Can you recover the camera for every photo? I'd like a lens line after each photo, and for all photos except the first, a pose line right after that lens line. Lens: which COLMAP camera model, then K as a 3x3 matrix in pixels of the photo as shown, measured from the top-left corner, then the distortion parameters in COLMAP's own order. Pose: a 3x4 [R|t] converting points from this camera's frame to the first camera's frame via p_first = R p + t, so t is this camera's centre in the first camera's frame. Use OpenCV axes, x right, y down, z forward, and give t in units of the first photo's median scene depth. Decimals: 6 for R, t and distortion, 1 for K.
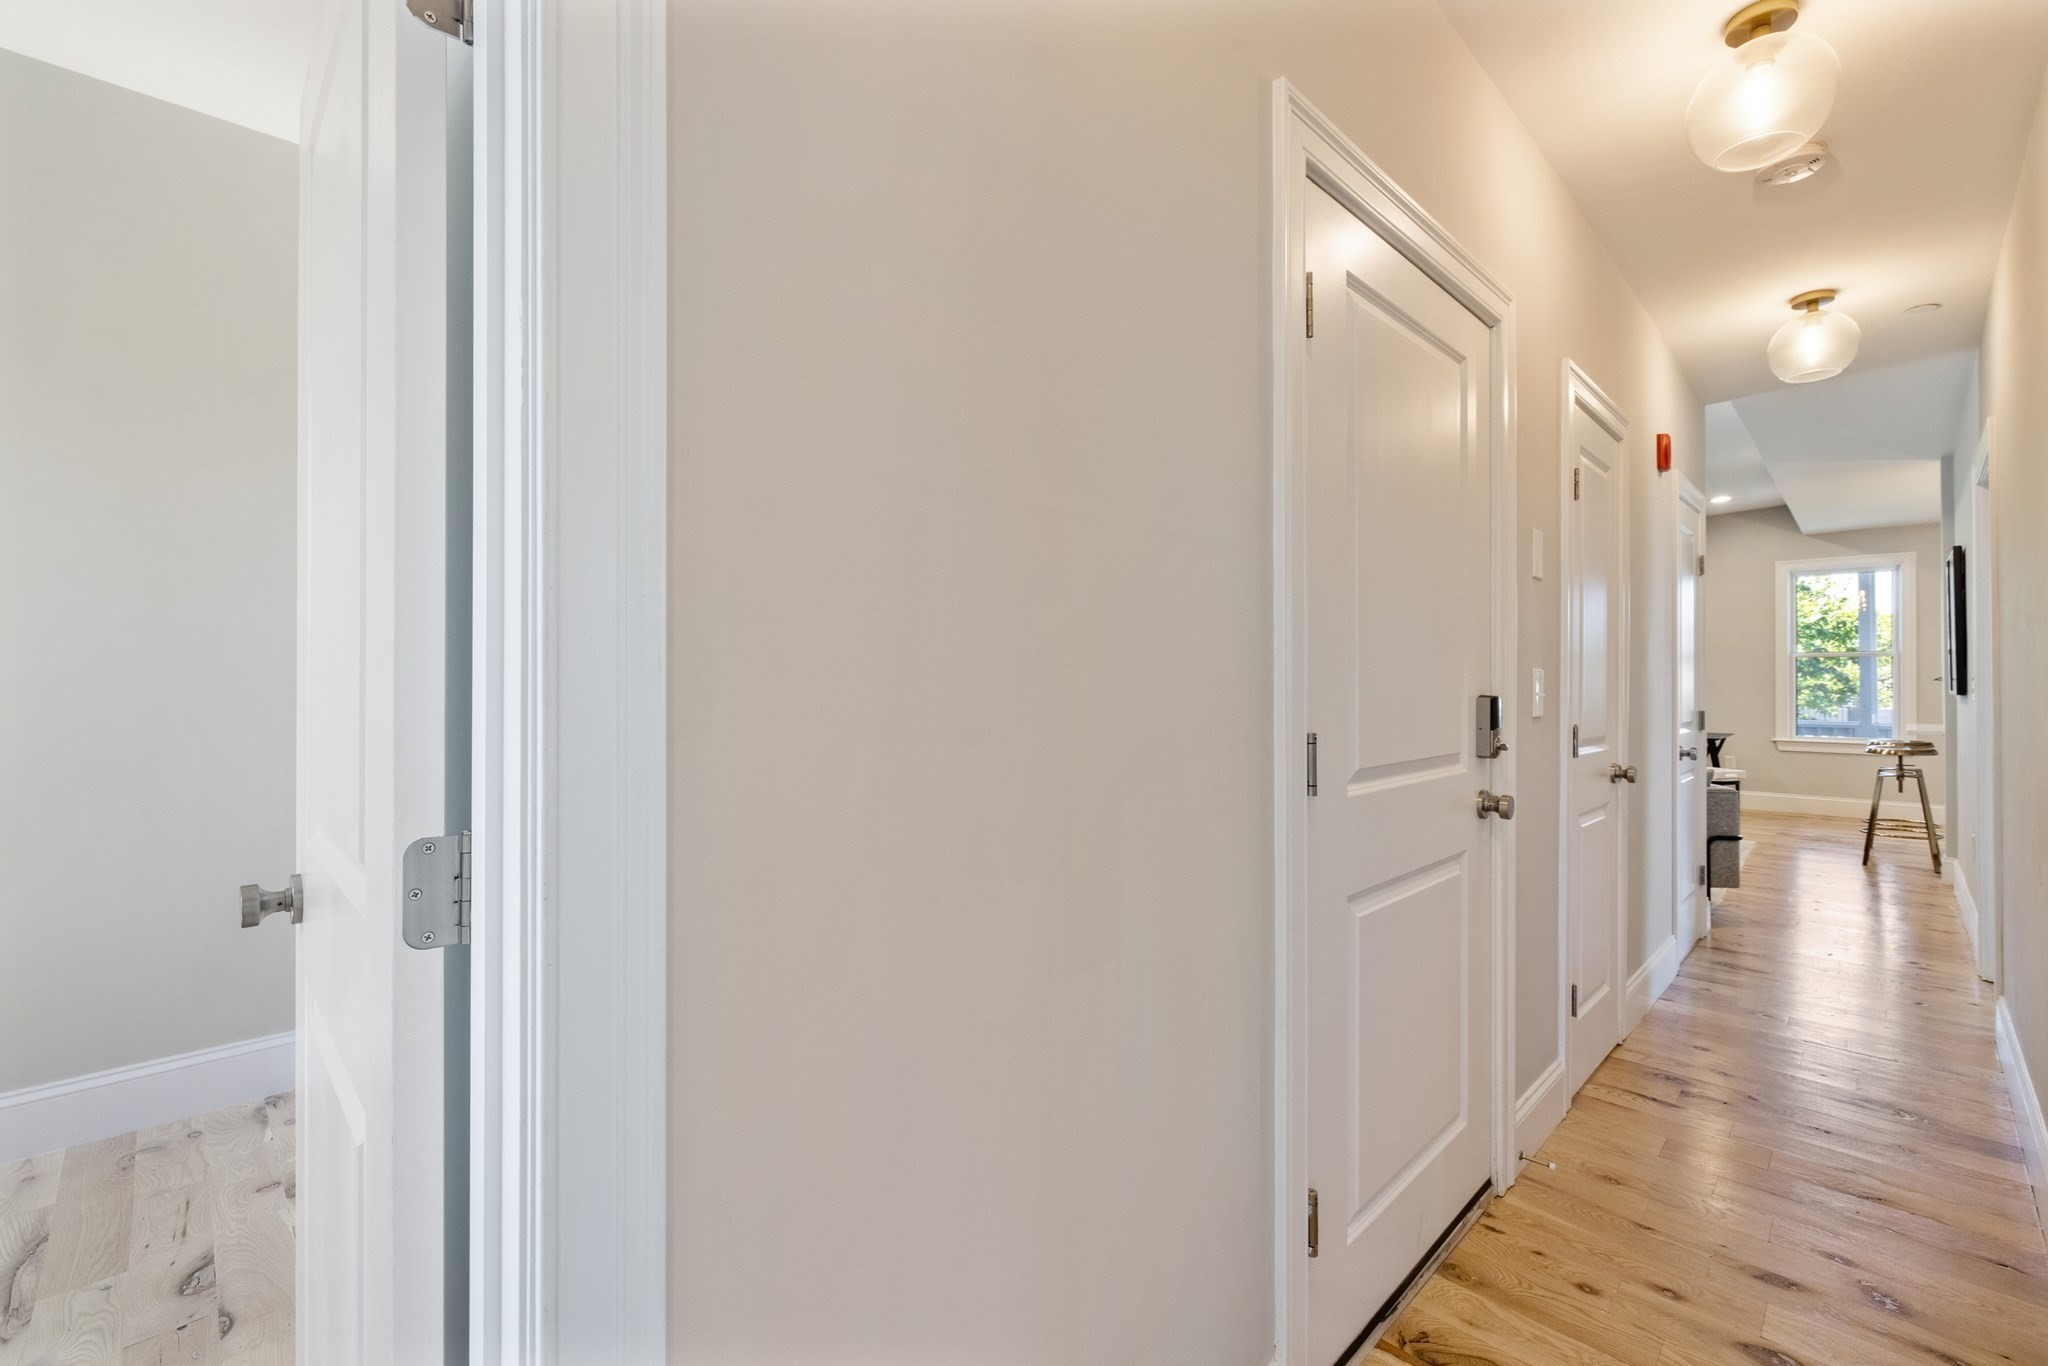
lens RADIAL K [[866.3, 0, 1025.9], [0, 866.3, 646.5], [0, 0, 1]] dist [-0.001214, 0.000190]
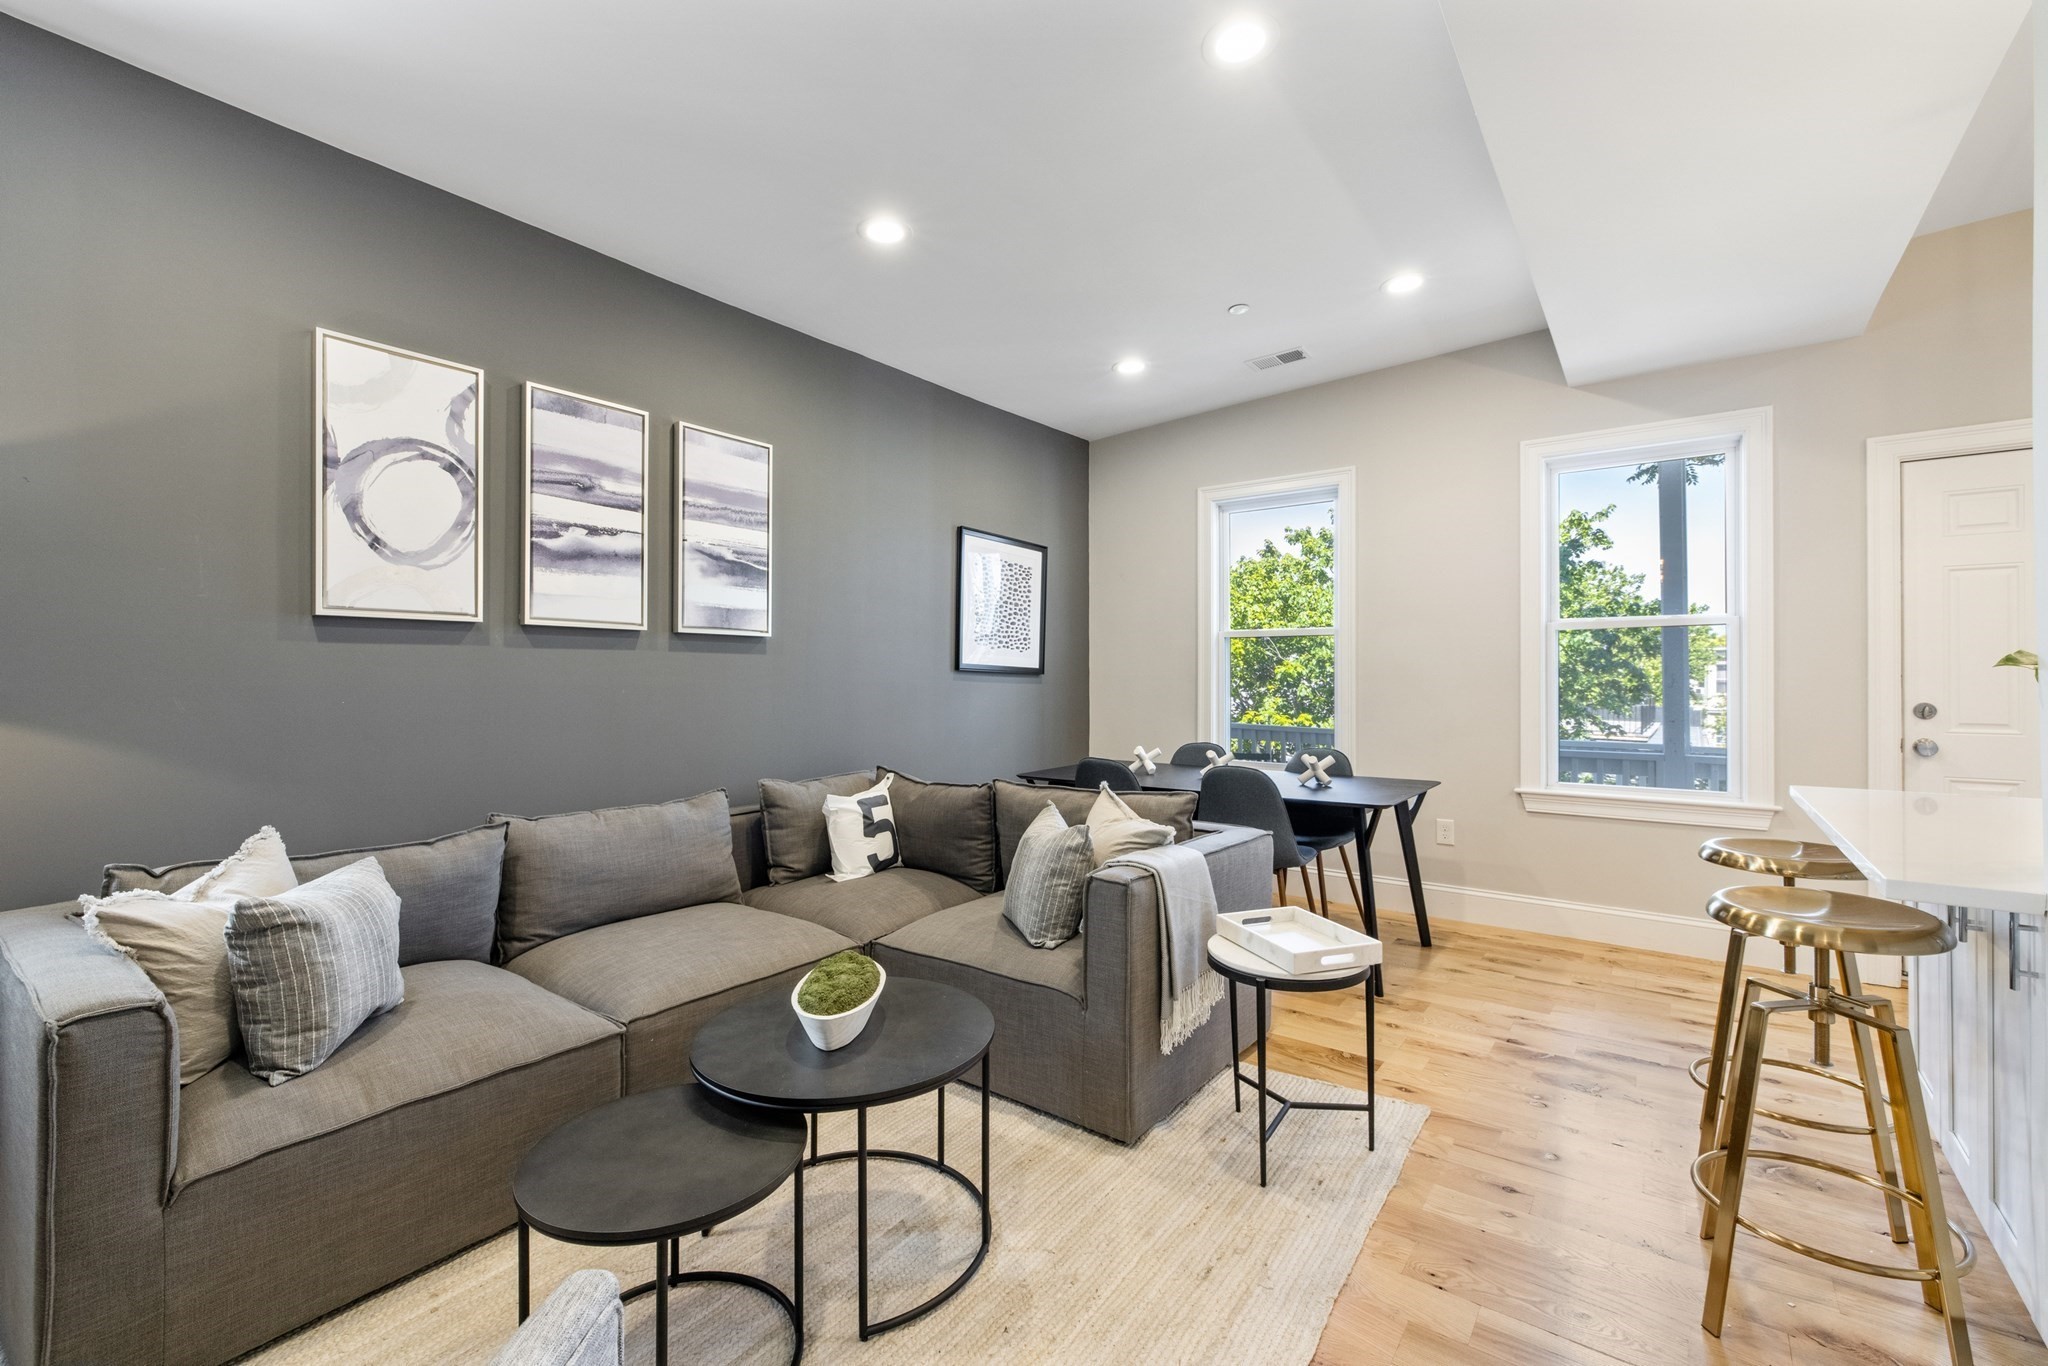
lens RADIAL K [[861.2, 0, 1011.3], [0, 861.2, 676.5], [0, 0, 1]] dist [-0.001344, -0.000033]
pose [[0.991603, -0.019253, 0.127878, 0.486090], [0.016613, 0.999627, 0.021679, 0.024458], [-0.128247, -0.019373, 0.991553, 0.517335]]
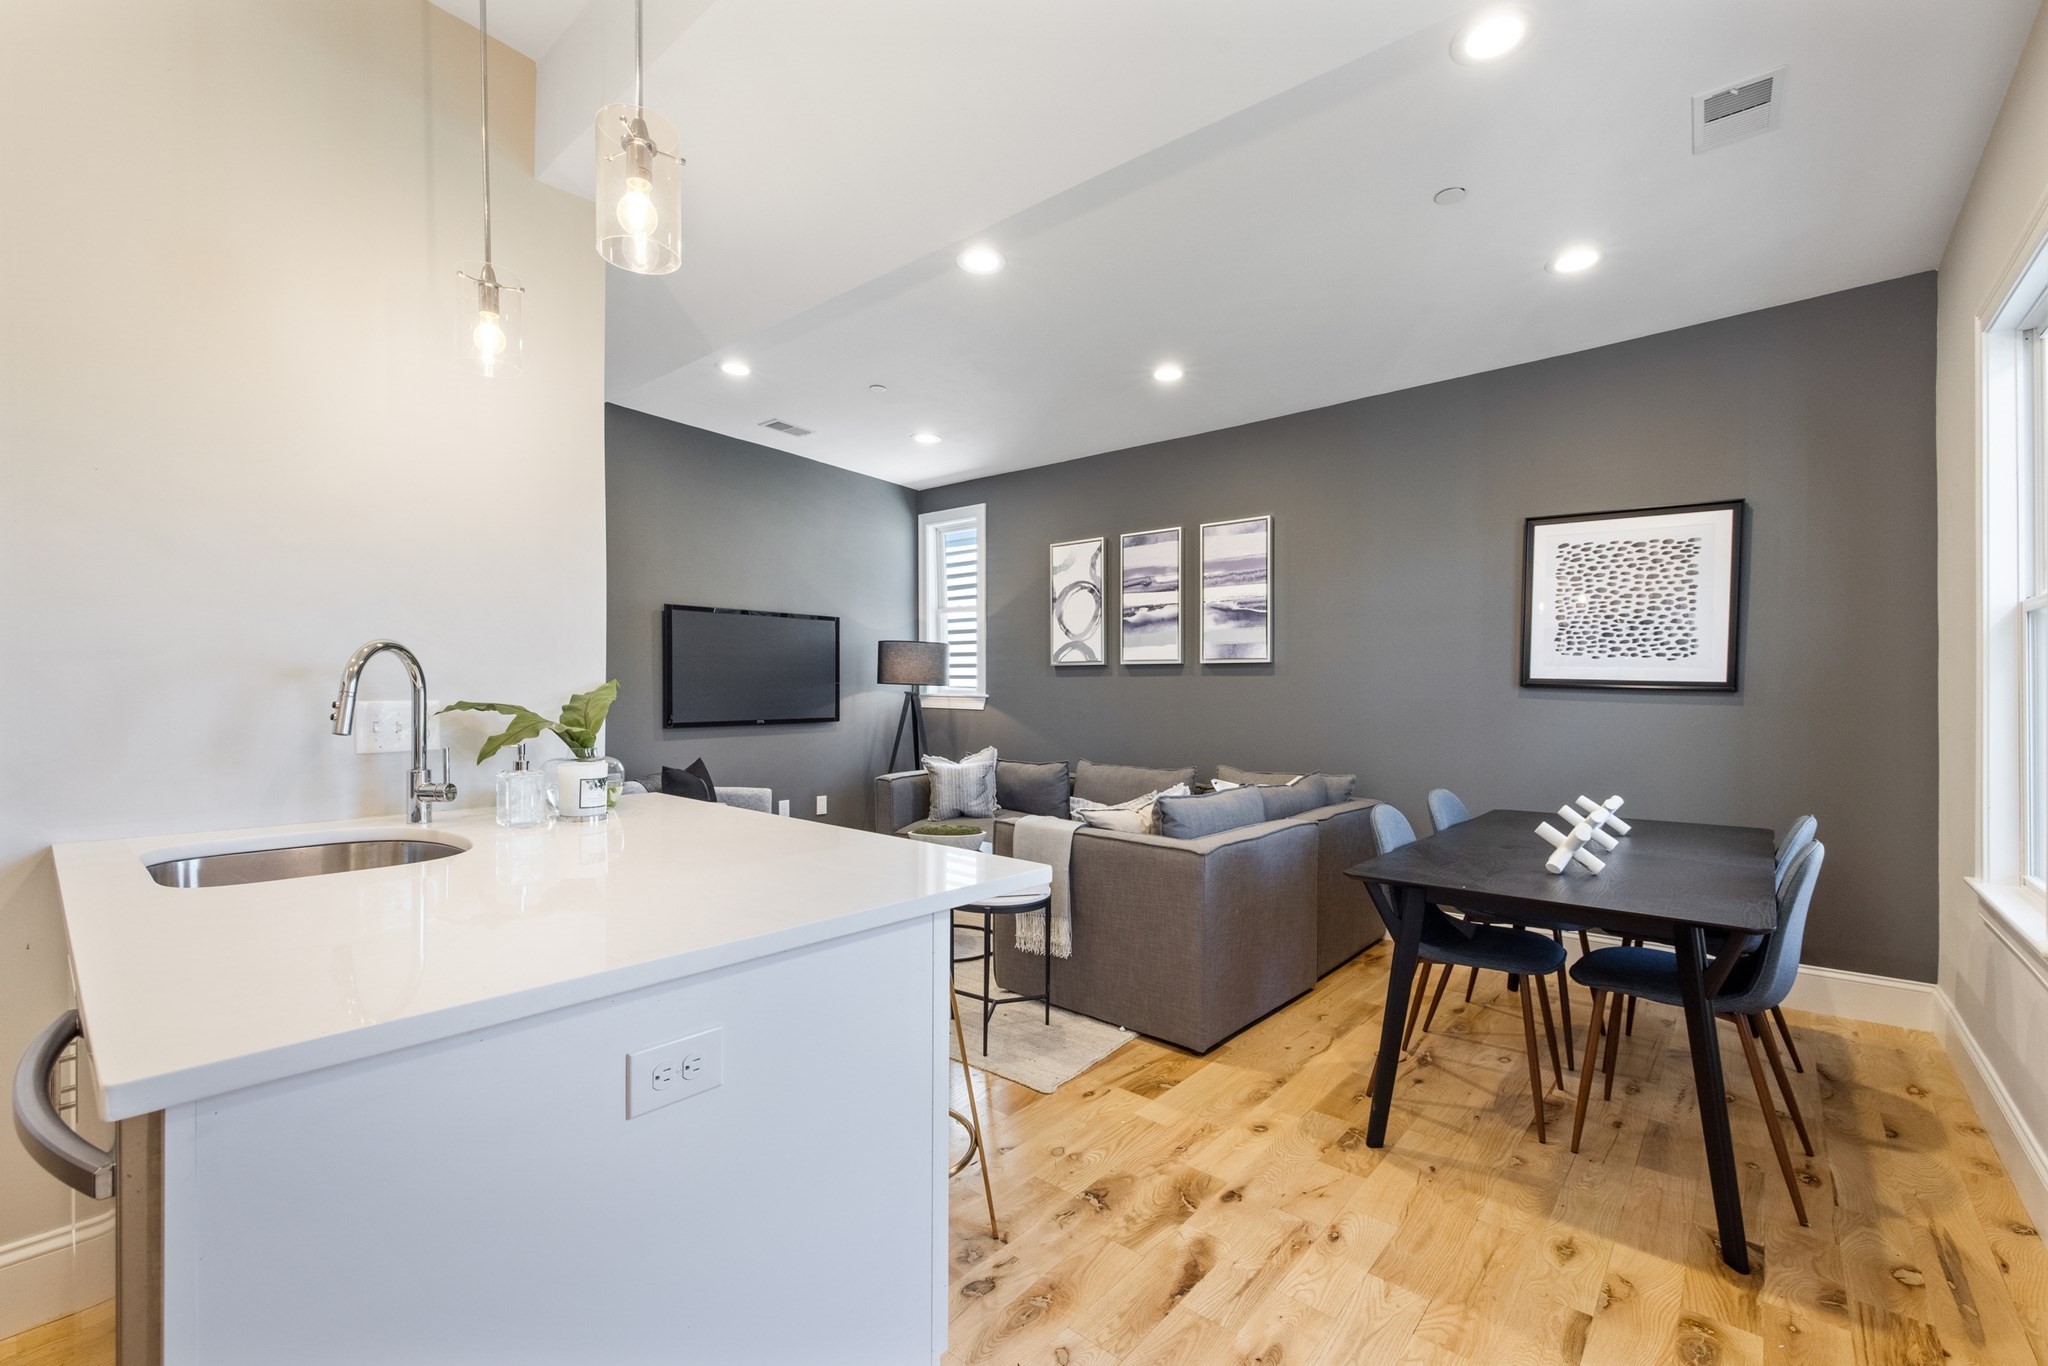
lens RADIAL K [[870.4, 0, 1014.5], [0, 870.4, 679.6], [0, 0, 1]] dist [0.000022, -0.000012]
pose [[0.080308, -0.029407, -0.996336, 0.994189], [0.019776, 0.999415, -0.027903, 0.036332], [0.996574, -0.017463, 0.080843, 0.755739]]
